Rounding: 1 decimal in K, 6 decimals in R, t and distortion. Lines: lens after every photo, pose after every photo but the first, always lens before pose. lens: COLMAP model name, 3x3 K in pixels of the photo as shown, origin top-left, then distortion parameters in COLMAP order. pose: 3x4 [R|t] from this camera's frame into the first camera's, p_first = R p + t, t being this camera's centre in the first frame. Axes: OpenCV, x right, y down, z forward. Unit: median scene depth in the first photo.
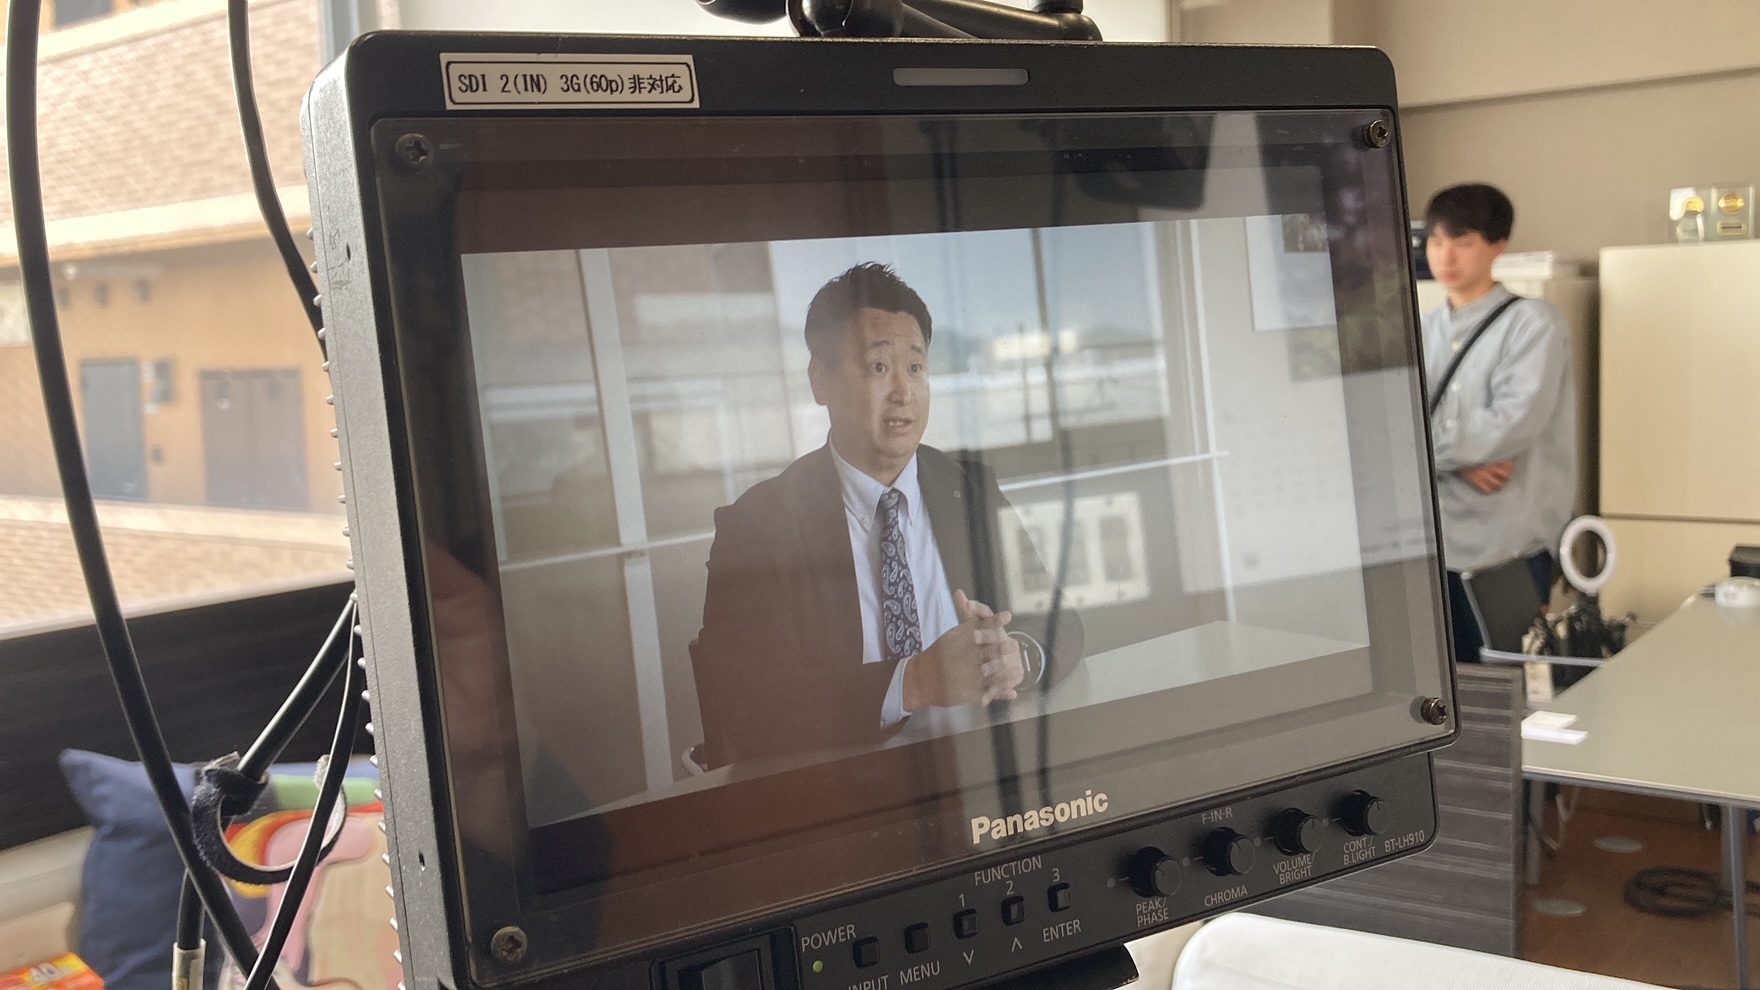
lens RADIAL K [[1664.8, 0, 881.9], [0, 1664.8, 473.4], [0, 0, 1]] dist [0.159931, -0.573252]
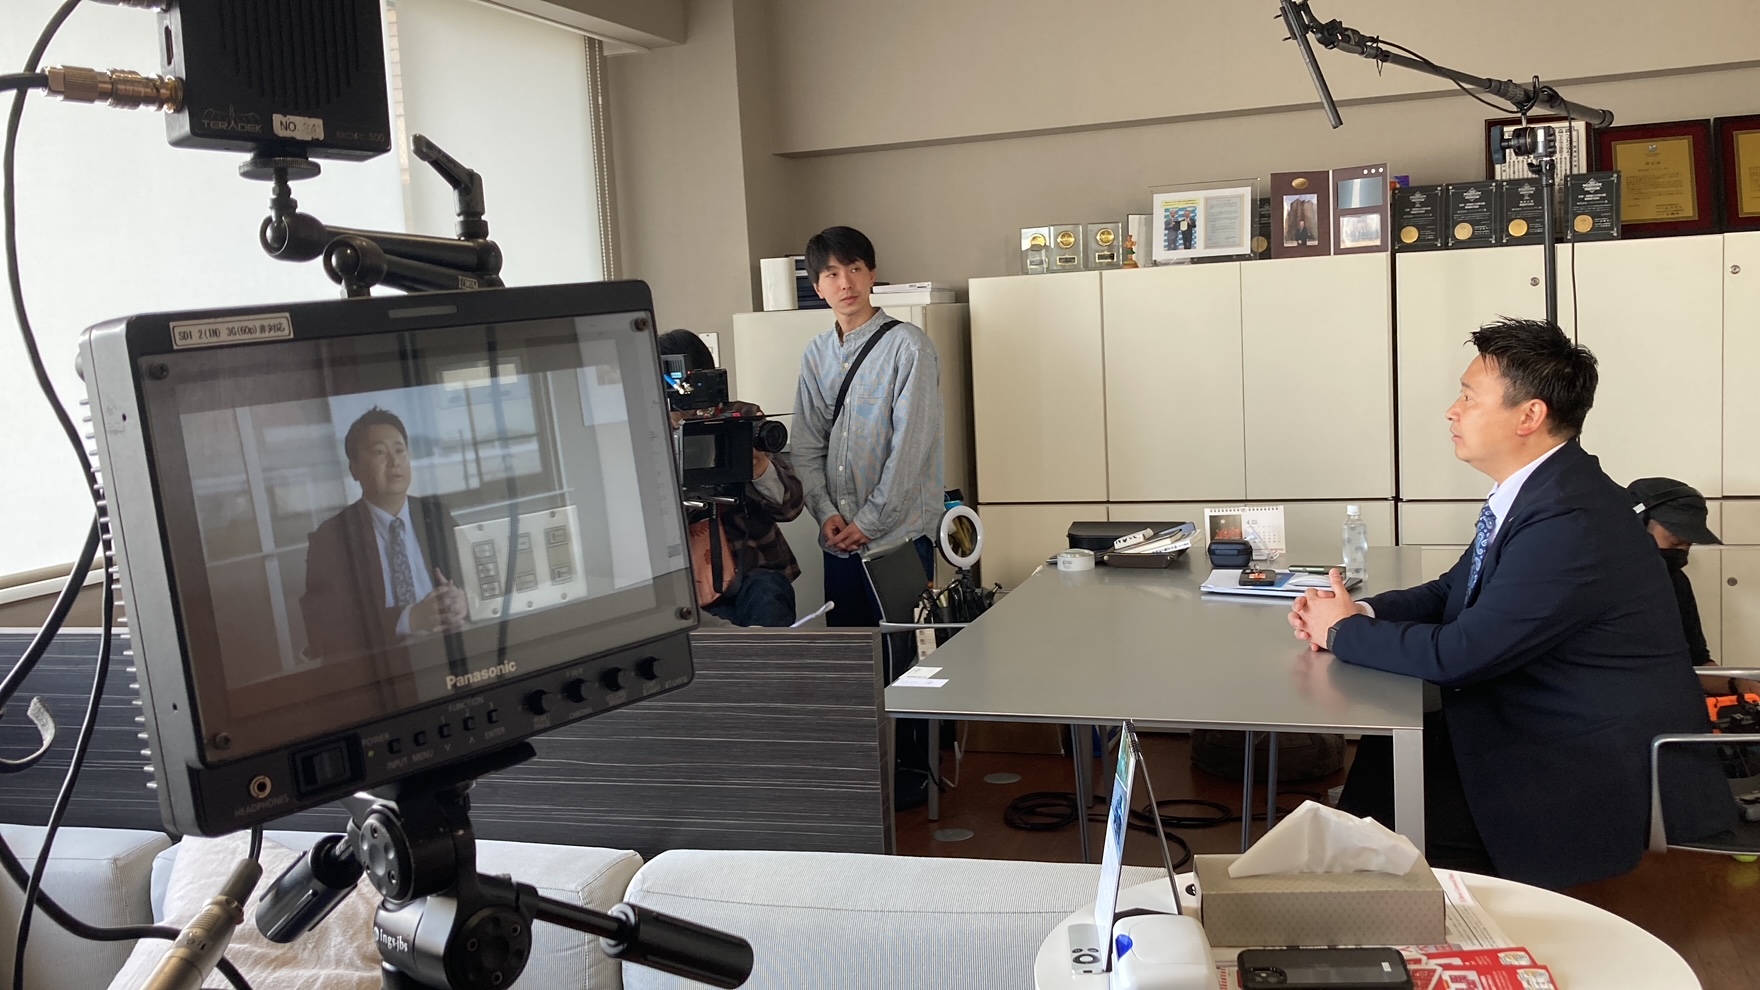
lens RADIAL K [[1664.8, 0, 881.9], [0, 1664.8, 473.4], [0, 0, 1]] dist [0.159931, -0.573252]
pose [[0.947510, -0.045516, 0.316471, -0.073028], [0.047164, 0.998884, 0.002455, -0.018914], [-0.316229, 0.012600, 0.948599, -1.013568]]
